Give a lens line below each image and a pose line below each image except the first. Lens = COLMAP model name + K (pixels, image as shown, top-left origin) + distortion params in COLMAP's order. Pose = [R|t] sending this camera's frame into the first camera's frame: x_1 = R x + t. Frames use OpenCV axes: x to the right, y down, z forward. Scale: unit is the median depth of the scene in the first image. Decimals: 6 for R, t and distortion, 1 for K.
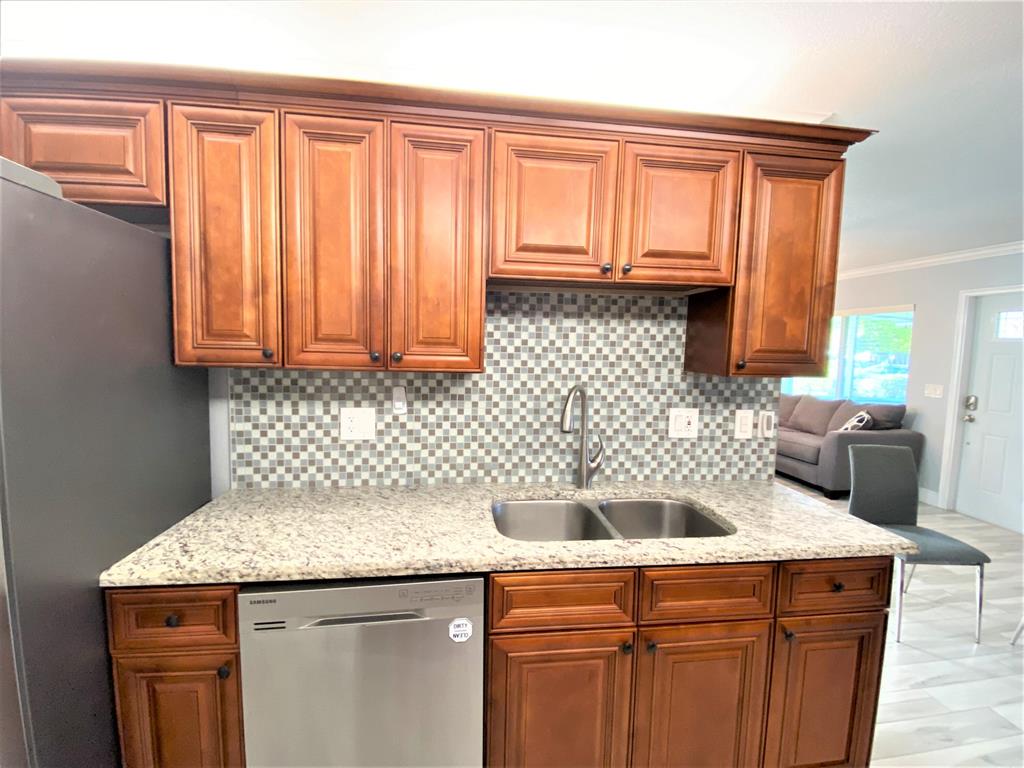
lens RADIAL K [[457.9, 0, 503.3], [0, 457.9, 382.9], [0, 0, 1]] dist [0.058691, -0.042094]
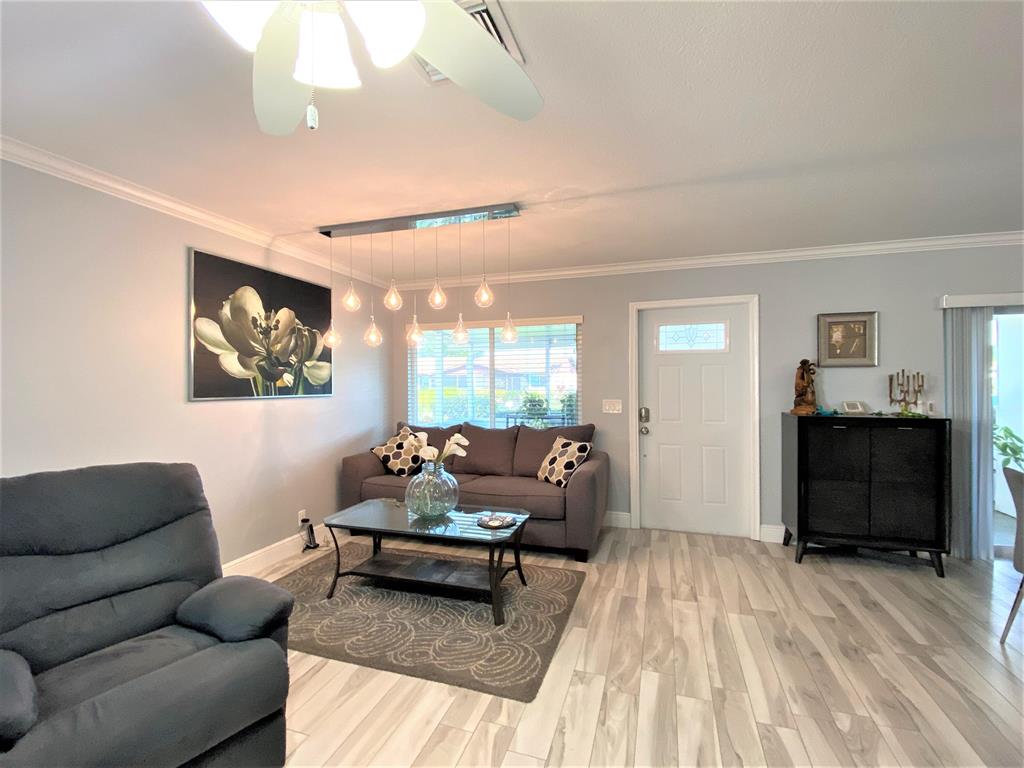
lens RADIAL K [[455.6, 0, 509.6], [0, 455.6, 381.2], [0, 0, 1]] dist [0.015263, -0.019346]
pose [[0.434235, -0.029530, 0.900316, -0.008582], [0.098364, 0.995040, -0.014806, -0.095156], [-0.895413, 0.094987, 0.434986, 1.798962]]
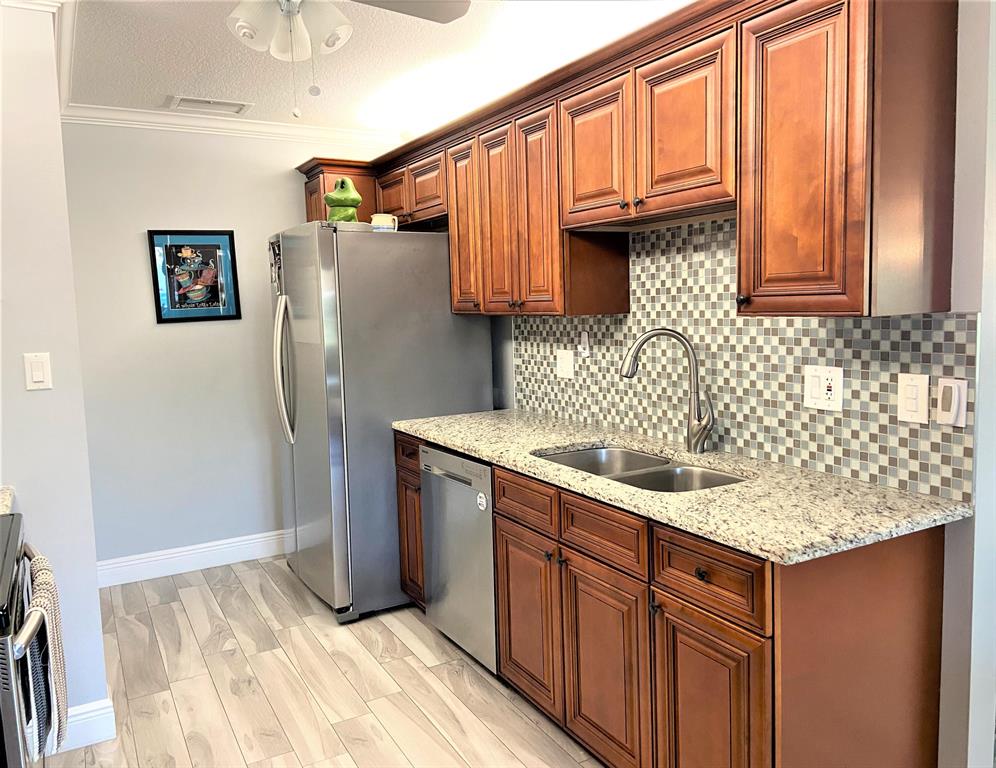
lens RADIAL K [[778.5, 0, 507.6], [0, 778.5, 384.2], [0, 0, 1]] dist [0.093930, -0.108363]
pose [[0.377323, 0.063746, -0.923885, 1.306208], [-0.042790, 0.997763, 0.051367, 0.041967], [0.925093, 0.020151, 0.379206, 0.125104]]
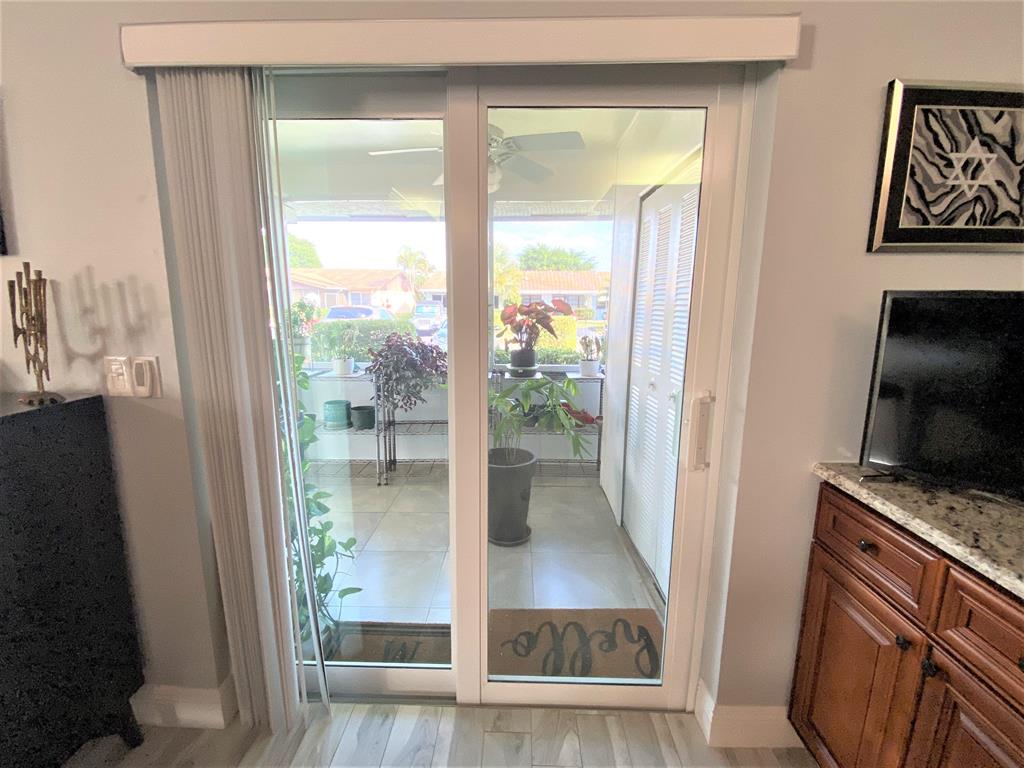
lens RADIAL K [[455.6, 0, 509.6], [0, 455.6, 381.2], [0, 0, 1]] dist [0.015263, -0.019346]
pose [[0.154598, -0.199124, 0.967703, 1.746649], [0.086170, 0.978464, 0.187572, 0.075658], [-0.984212, 0.054388, 0.168427, 0.509712]]
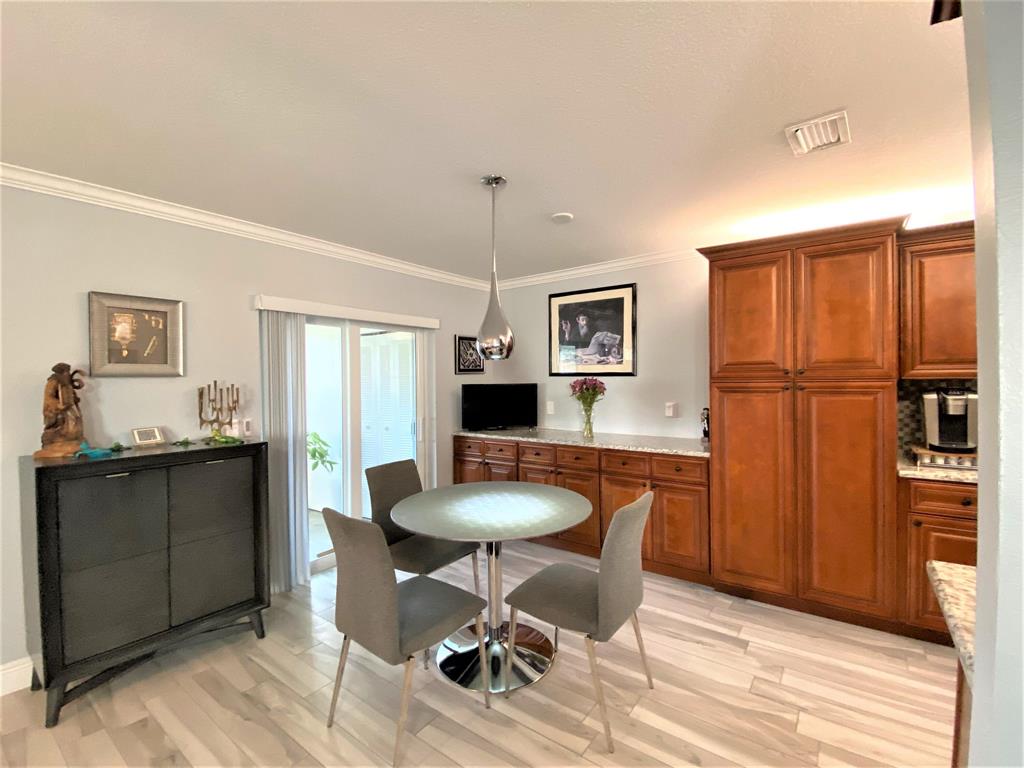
lens RADIAL K [[455.6, 0, 509.6], [0, 455.6, 381.2], [0, 0, 1]] dist [0.015263, -0.019346]
pose [[-0.716334, -0.021725, 0.697419, 0.656065], [0.056526, 0.994423, 0.089036, -0.087590], [-0.695464, 0.103202, -0.711111, 1.559308]]
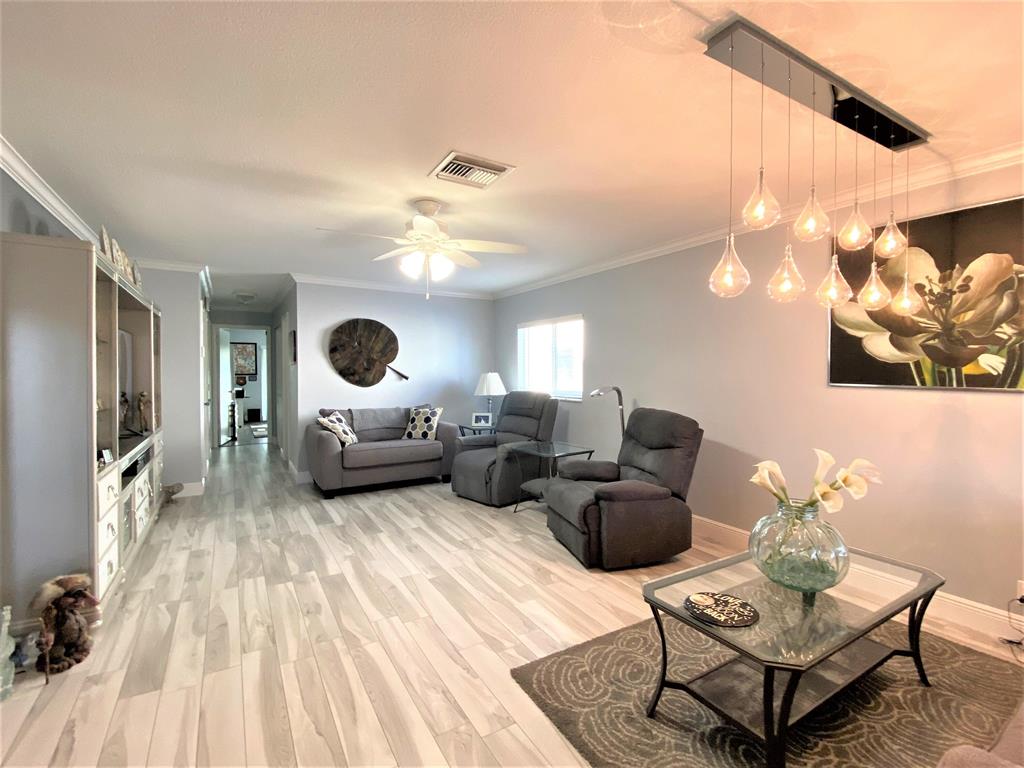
lens RADIAL K [[469.4, 0, 510.6], [0, 469.4, 381.6], [0, 0, 1]] dist [0.015826, -0.020386]
pose [[0.394718, -0.000477, -0.918802, 1.844327], [-0.074064, 0.996729, -0.032335, -0.039941], [0.915812, 0.080814, 0.393392, 1.778936]]
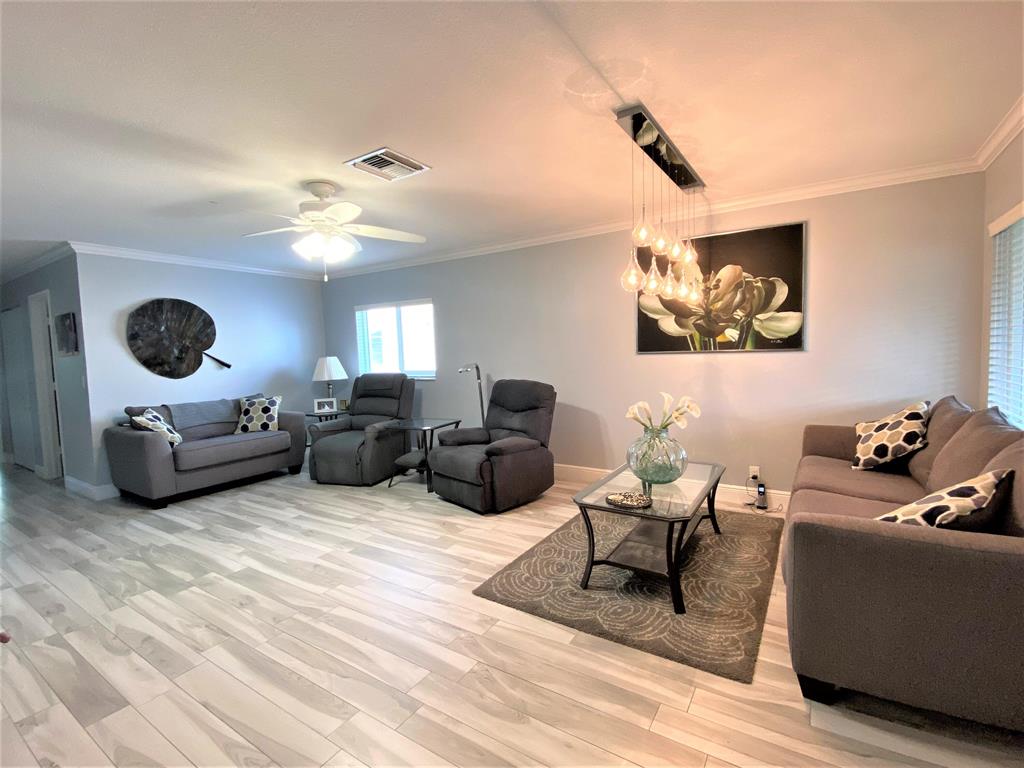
lens RADIAL K [[469.4, 0, 510.6], [0, 469.4, 381.6], [0, 0, 1]] dist [0.015826, -0.020386]
pose [[0.760727, -0.006810, -0.649036, 1.794419], [-0.006295, 0.999821, -0.017869, 0.017439], [0.649041, 0.017679, 0.760548, 1.321212]]
